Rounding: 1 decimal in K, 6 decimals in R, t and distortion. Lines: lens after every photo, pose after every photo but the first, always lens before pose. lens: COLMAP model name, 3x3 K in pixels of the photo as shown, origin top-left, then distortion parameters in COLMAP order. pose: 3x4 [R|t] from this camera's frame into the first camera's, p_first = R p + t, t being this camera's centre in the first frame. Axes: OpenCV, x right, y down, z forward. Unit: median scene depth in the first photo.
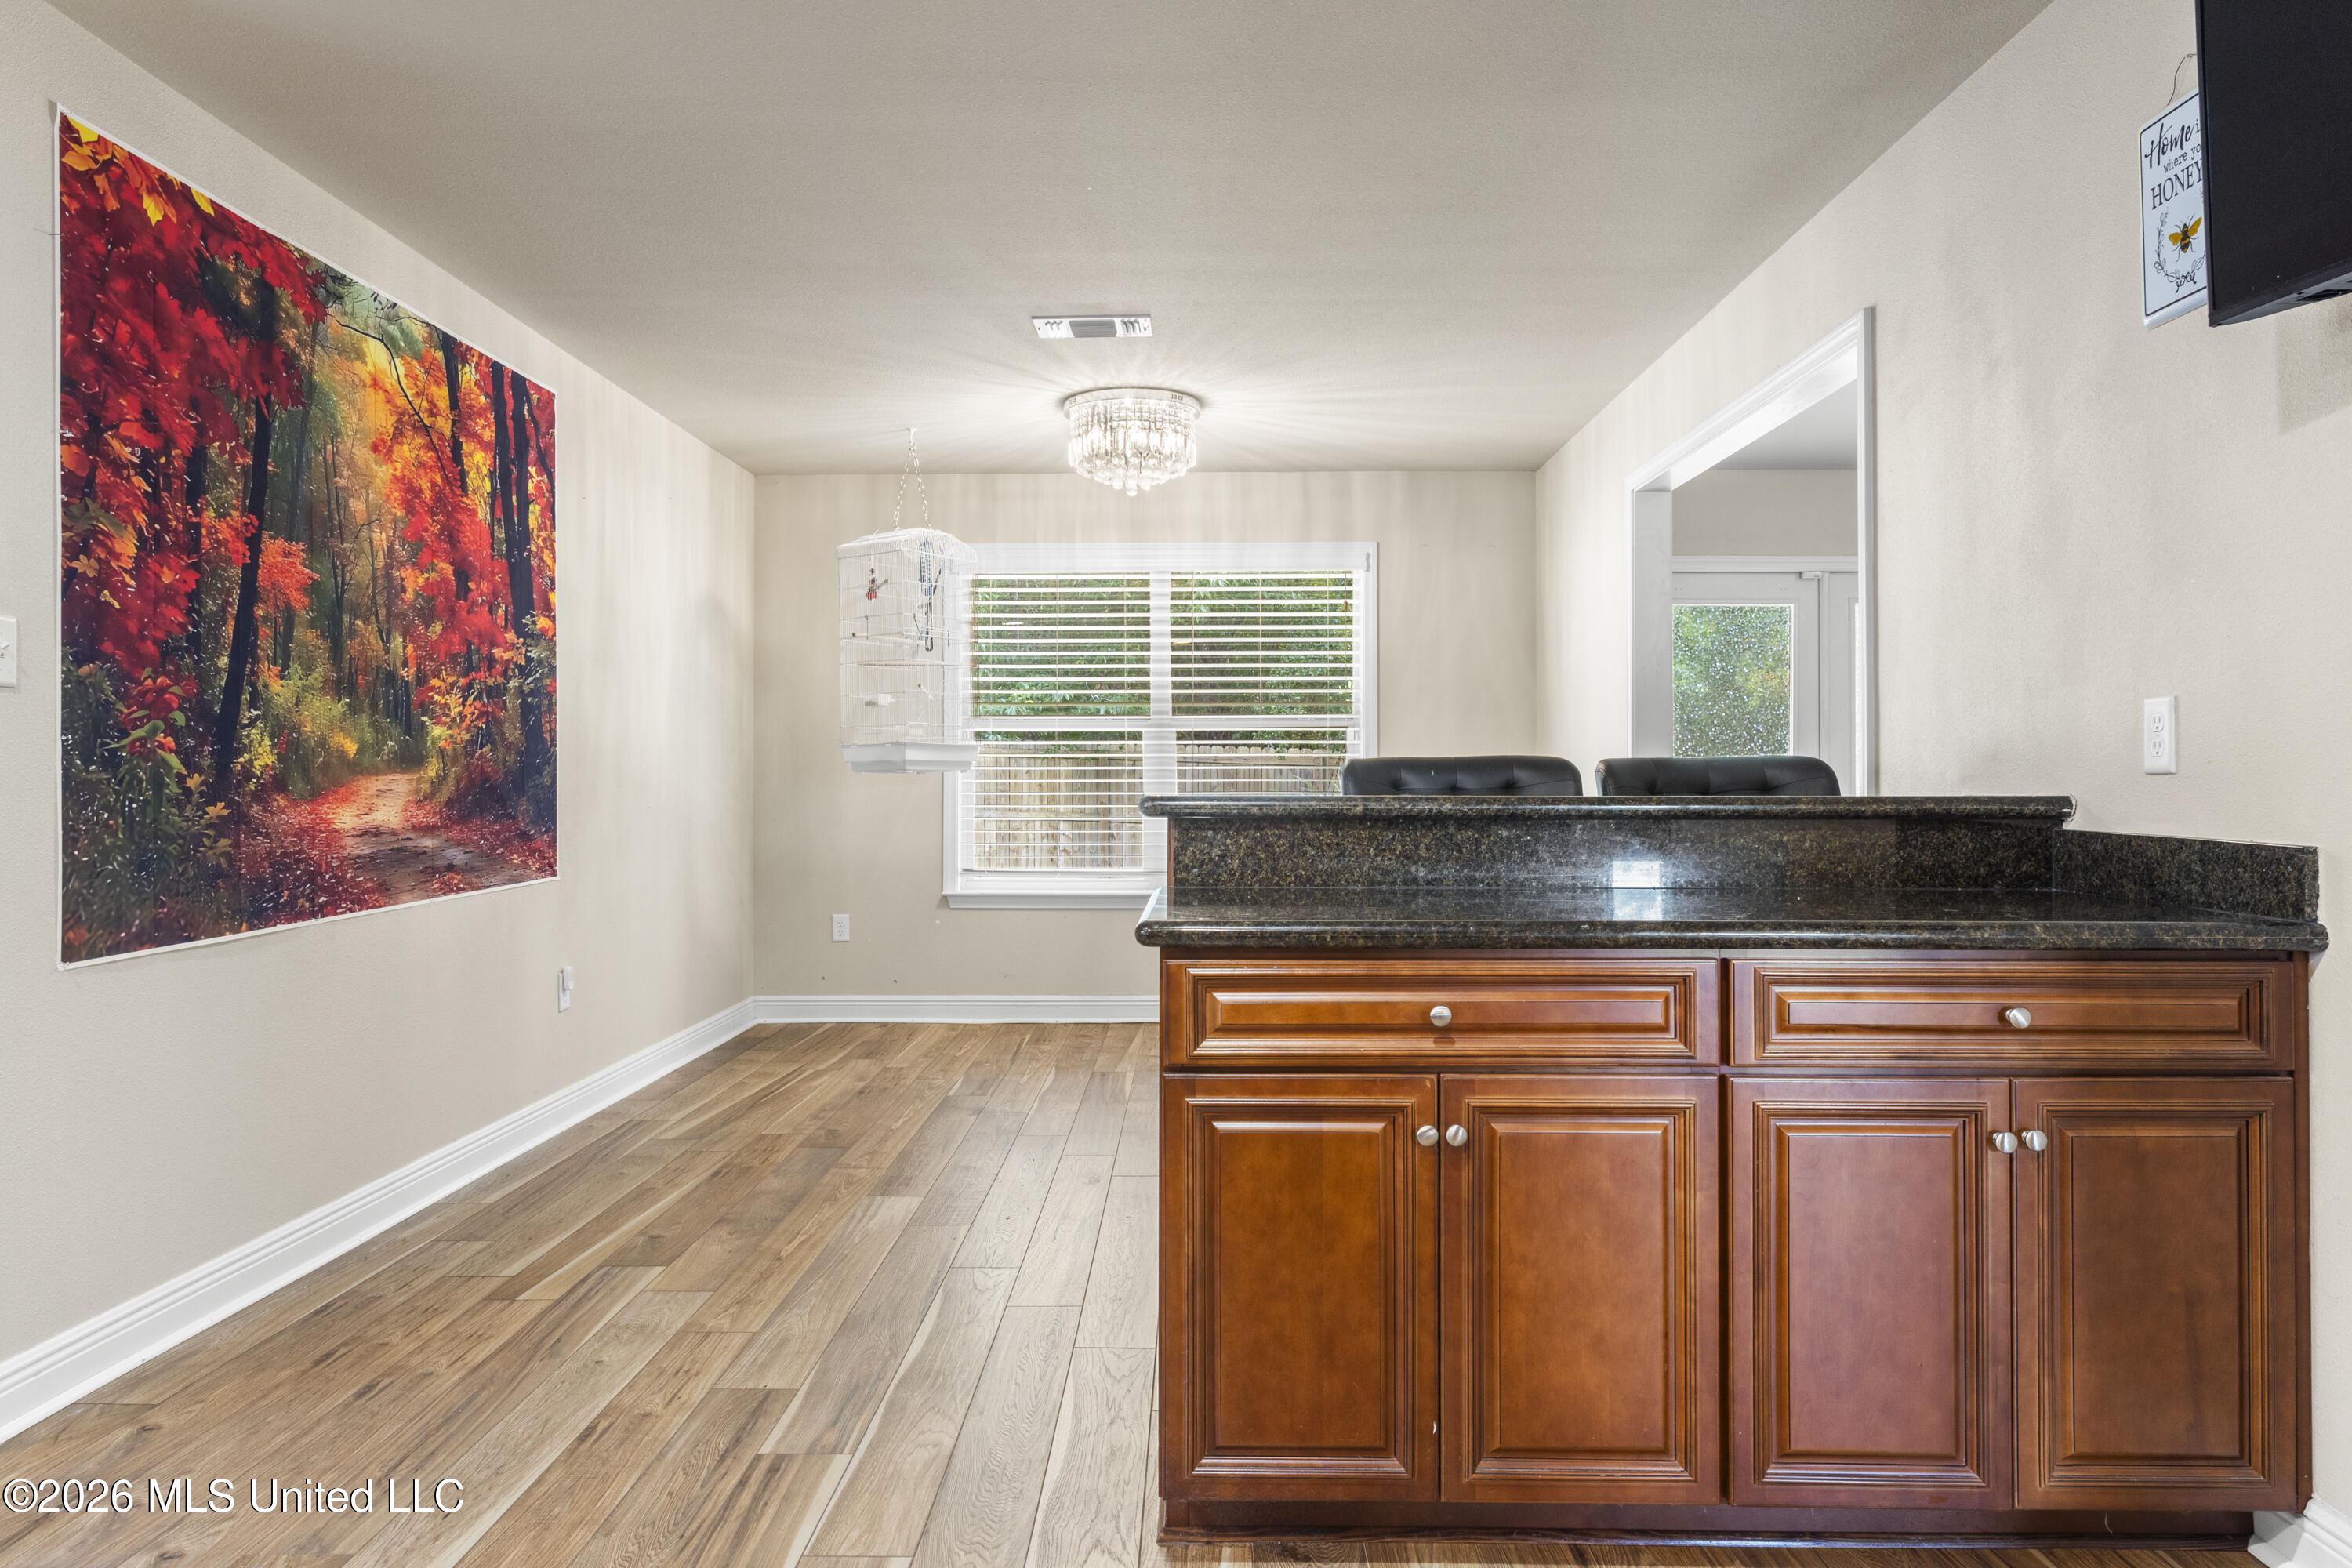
lens RADIAL K [[1557.4, 0, 1167.1], [0, 1557.4, 763.1], [0, 0, 1]] dist [-0.001220, -0.002107]
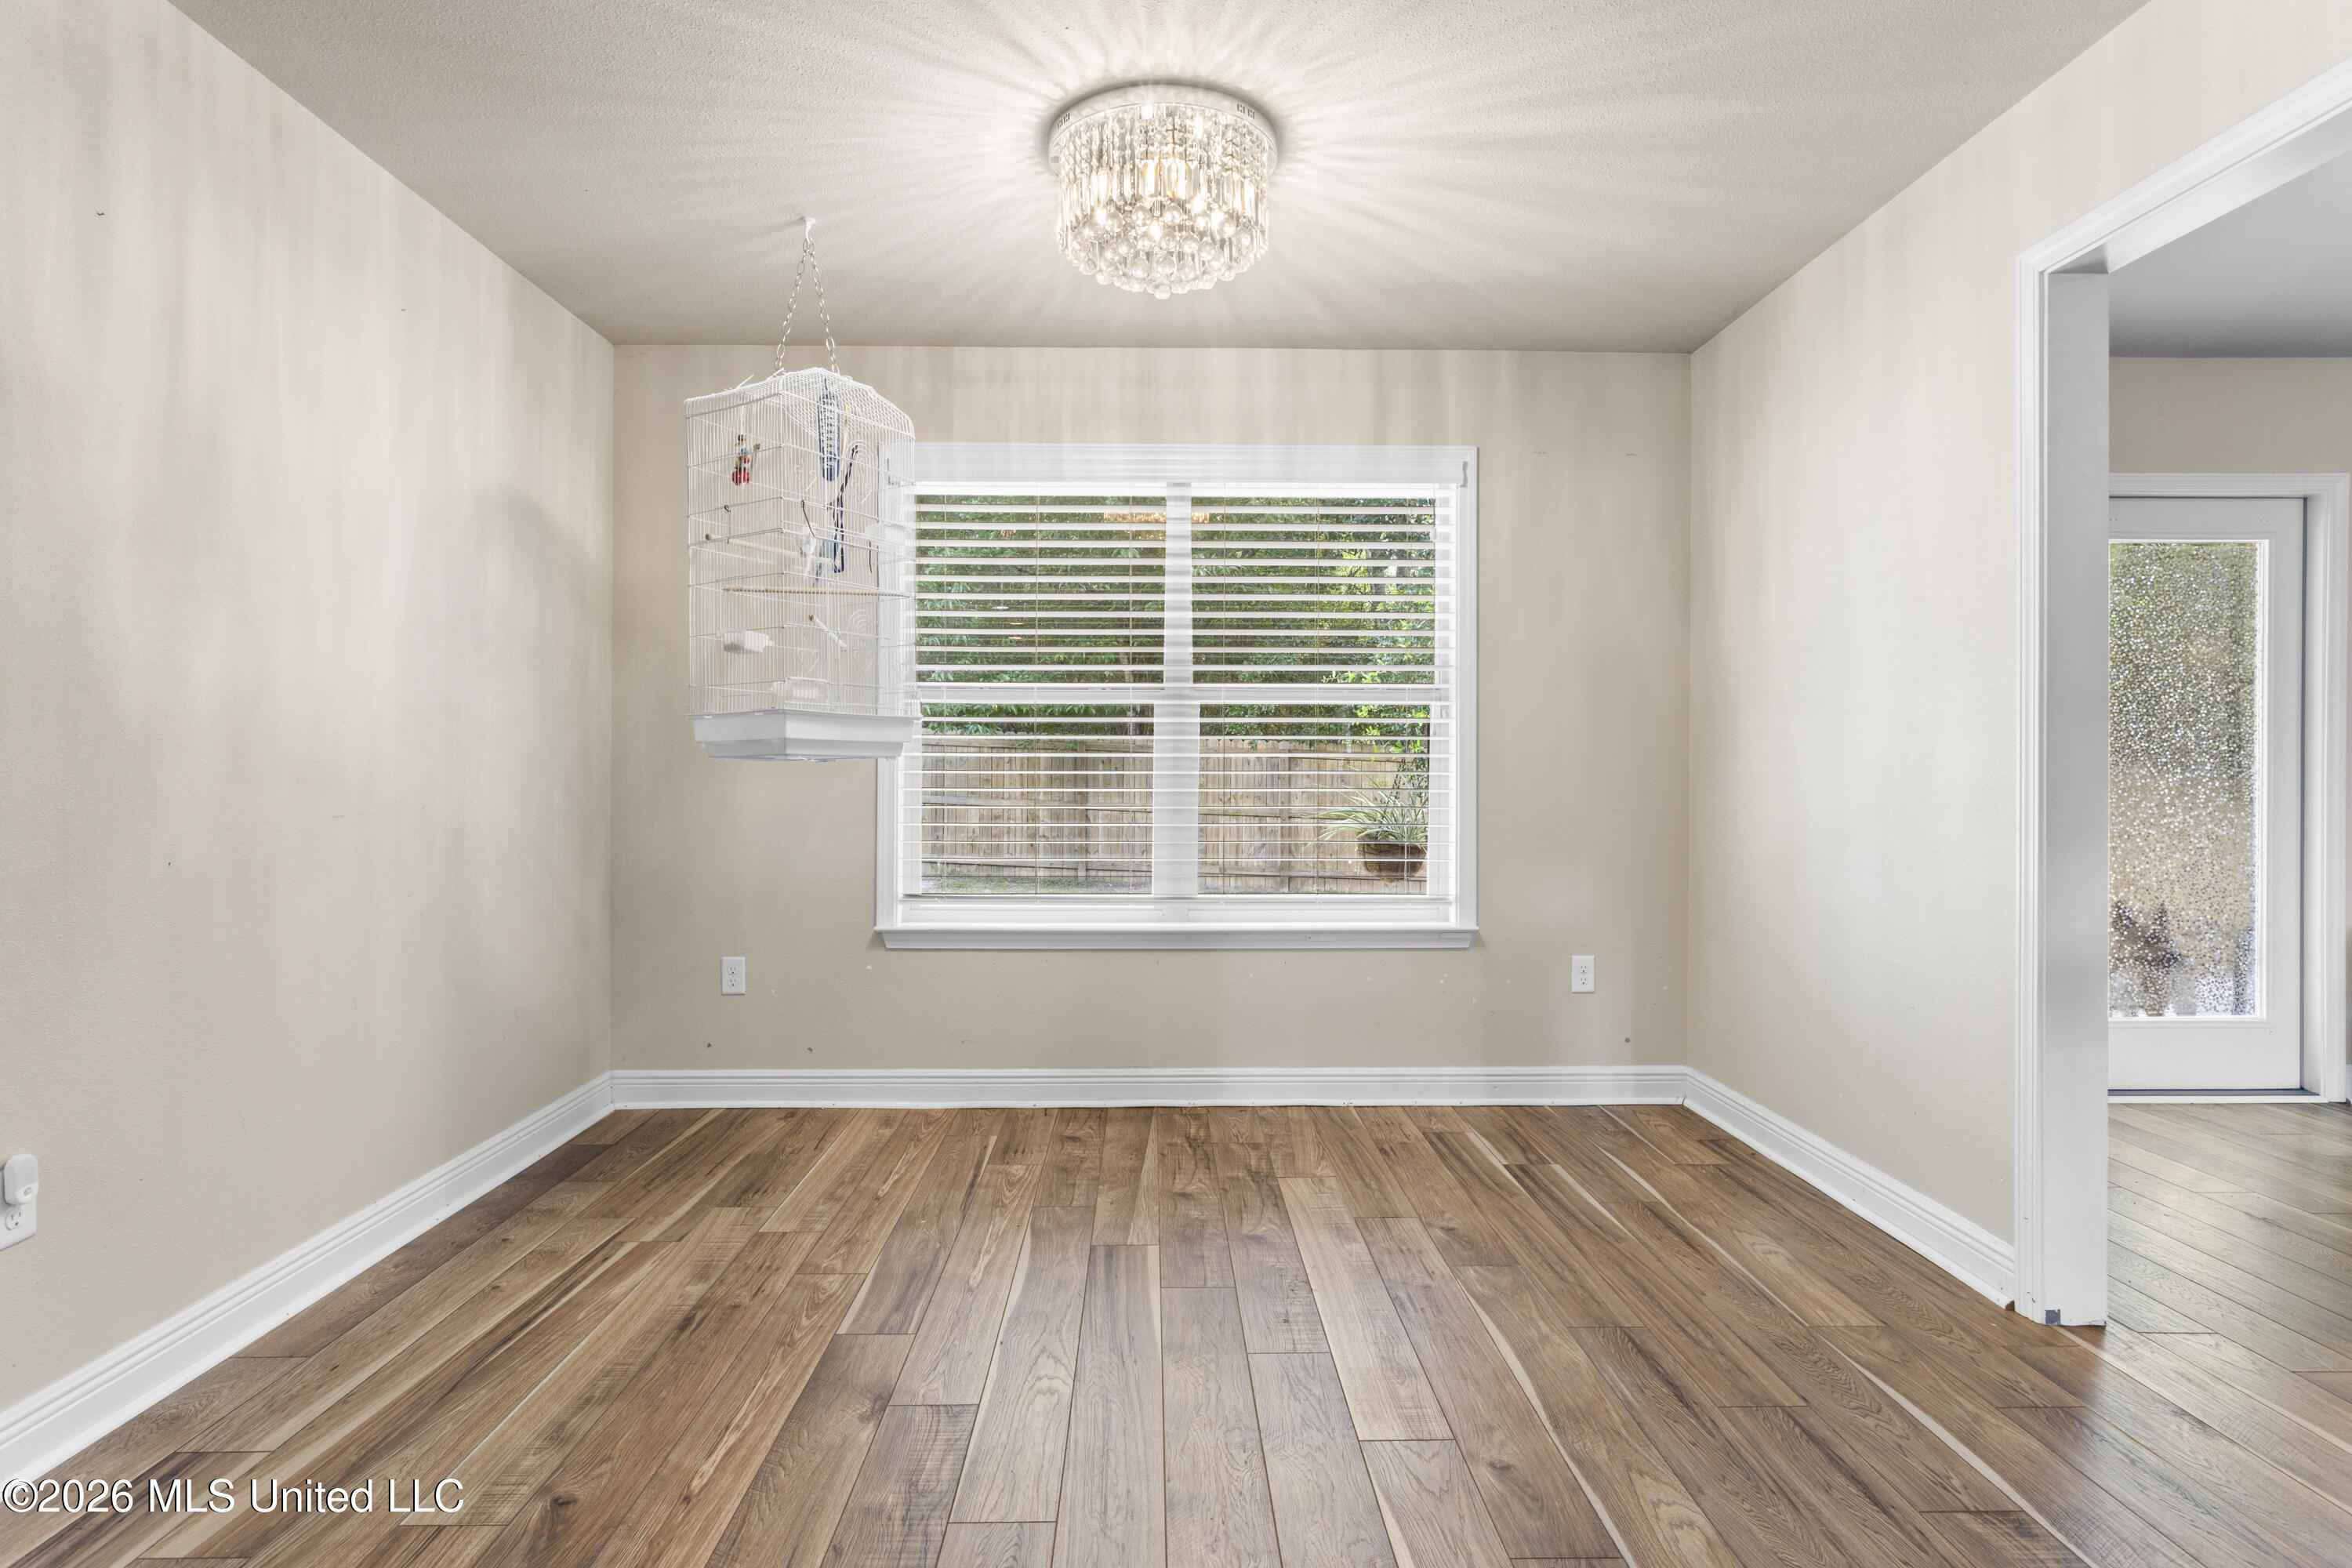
lens RADIAL K [[1262.5, 0, 1172.1], [0, 1262.5, 780.0], [0, 0, 1]] dist [-0.002010, 0.002381]
pose [[0.999383, 0.004004, 0.034900, -0.028261], [-0.004688, 0.999798, 0.019528, 0.003204], [-0.034814, -0.019680, 0.999200, 0.416793]]
